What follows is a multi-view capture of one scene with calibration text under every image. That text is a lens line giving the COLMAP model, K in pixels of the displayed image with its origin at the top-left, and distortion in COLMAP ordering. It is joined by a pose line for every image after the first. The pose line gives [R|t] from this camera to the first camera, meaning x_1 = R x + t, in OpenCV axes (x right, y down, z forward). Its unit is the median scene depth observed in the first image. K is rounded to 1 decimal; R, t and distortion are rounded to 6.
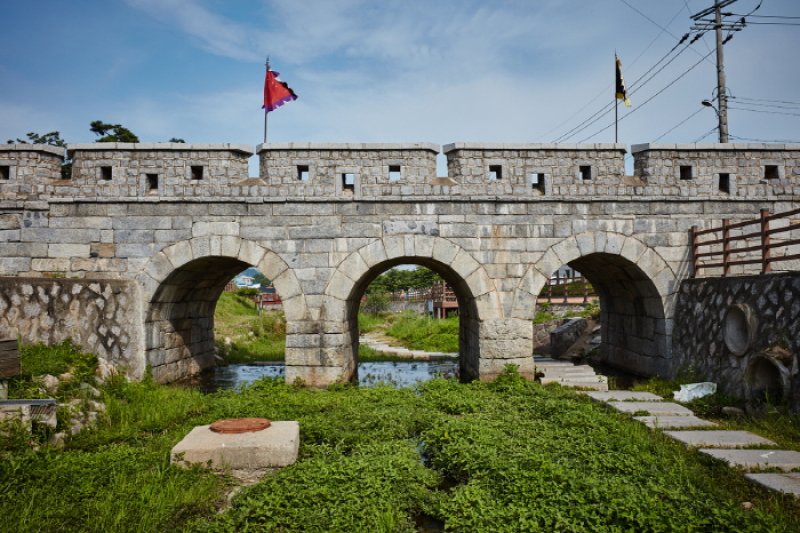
lens RADIAL K [[608.4, 0, 427.6], [0, 608.4, 264.5], [0, 0, 1]] dist [-0.042797, 0.082920]
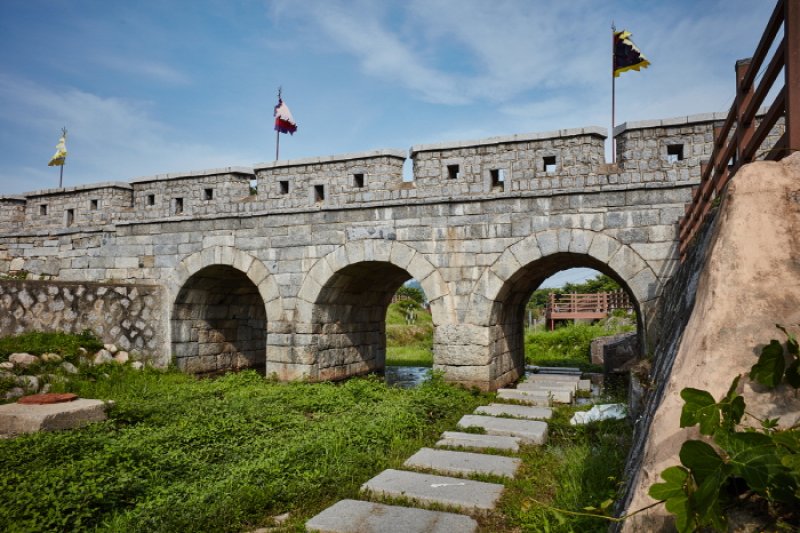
lens RADIAL K [[567.3, 0, 397.0], [0, 567.3, 278.8], [0, 0, 1]] dist [-0.054489, 0.095000]
pose [[0.911768, -0.009721, -0.410591, 0.405243], [0.007574, 0.999948, -0.006855, 0.023508], [0.410637, 0.003141, 0.911794, 0.147236]]
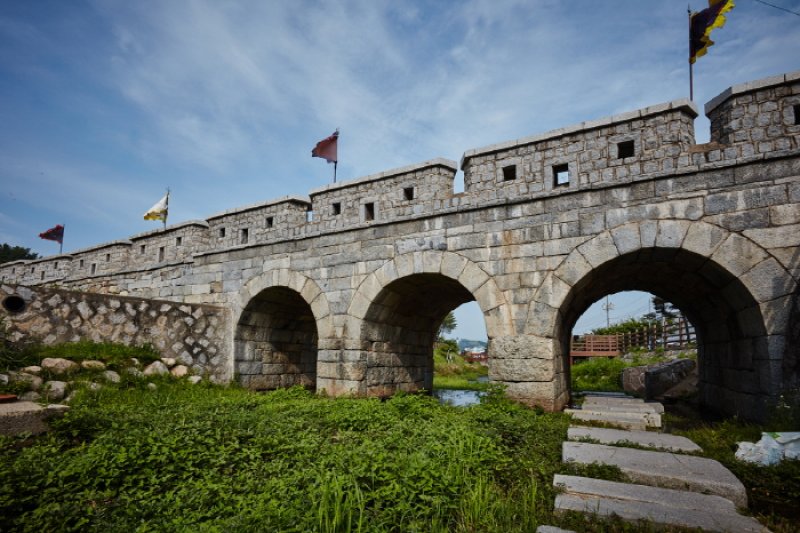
lens RADIAL K [[385.4, 0, 399.4], [0, 385.4, 329.5], [0, 0, 1]] dist [-0.016086, 0.006519]
pose [[0.866636, -0.015013, -0.498715, 0.255078], [-0.000340, 0.999529, -0.030680, 0.097152], [0.498941, 0.026758, 0.866223, 0.442565]]
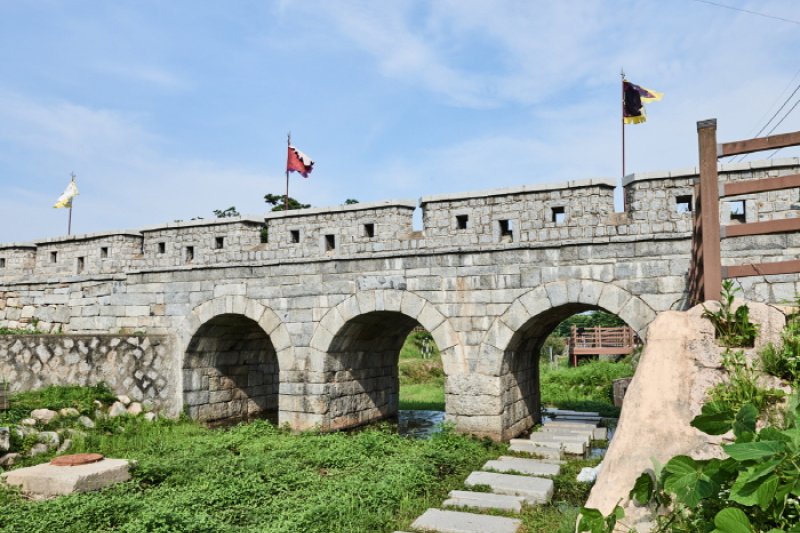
lens RADIAL K [[608.5, 0, 393.0], [0, 608.5, 291.3], [0, 0, 1]] dist [0.014615, -0.003823]
pose [[0.897832, -0.029740, -0.439333, 0.444631], [0.019659, 0.999429, -0.027480, -0.017296], [0.439899, 0.016036, 0.897904, 0.081185]]
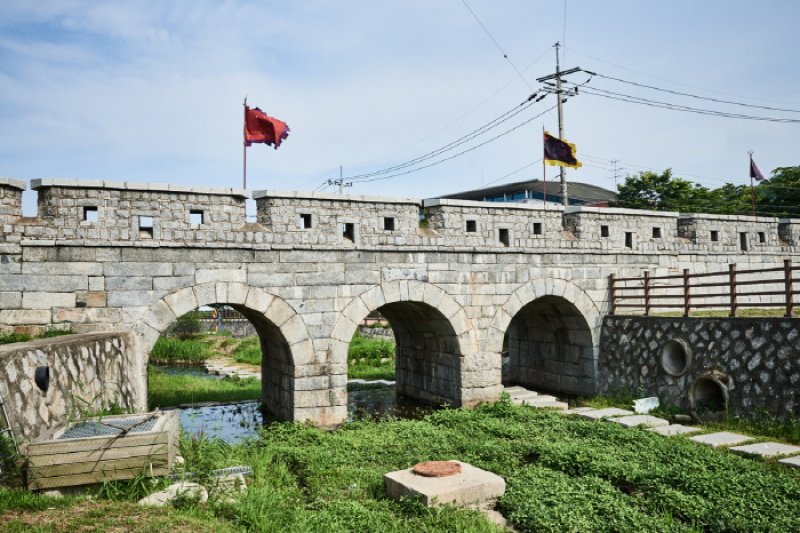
lens RADIAL K [[619.1, 0, 439.5], [0, 619.1, 281.3], [0, 0, 1]] dist [0.006091, 0.004882]
pose [[0.919944, -0.000921, 0.392048, -0.412317], [-0.003689, 0.999933, 0.011004, -0.061045], [-0.392032, -0.011569, 0.919879, -0.061758]]
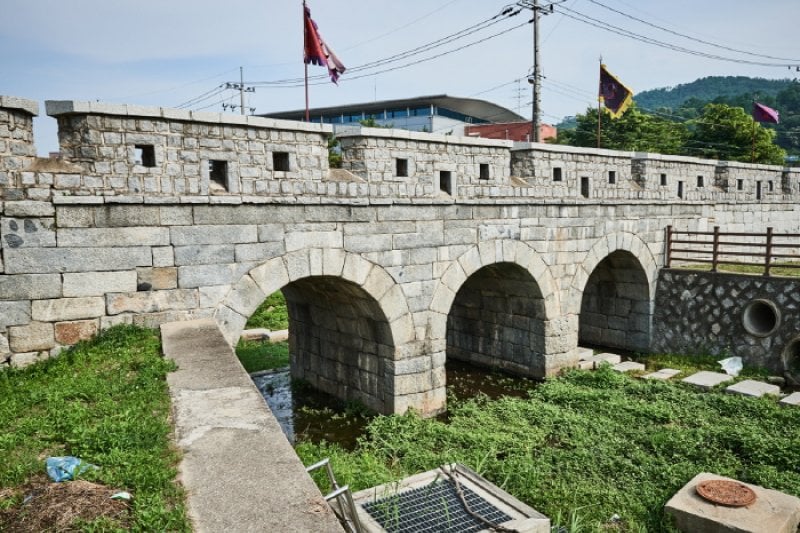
lens RADIAL K [[623.5, 0, 472.1], [0, 623.5, 289.1], [0, 0, 1]] dist [0.004706, 0.004791]
pose [[0.776697, -0.076942, 0.625157, -0.680250], [-0.028497, 0.987202, 0.156906, -0.124584], [-0.629229, -0.139684, 0.764564, 0.267182]]
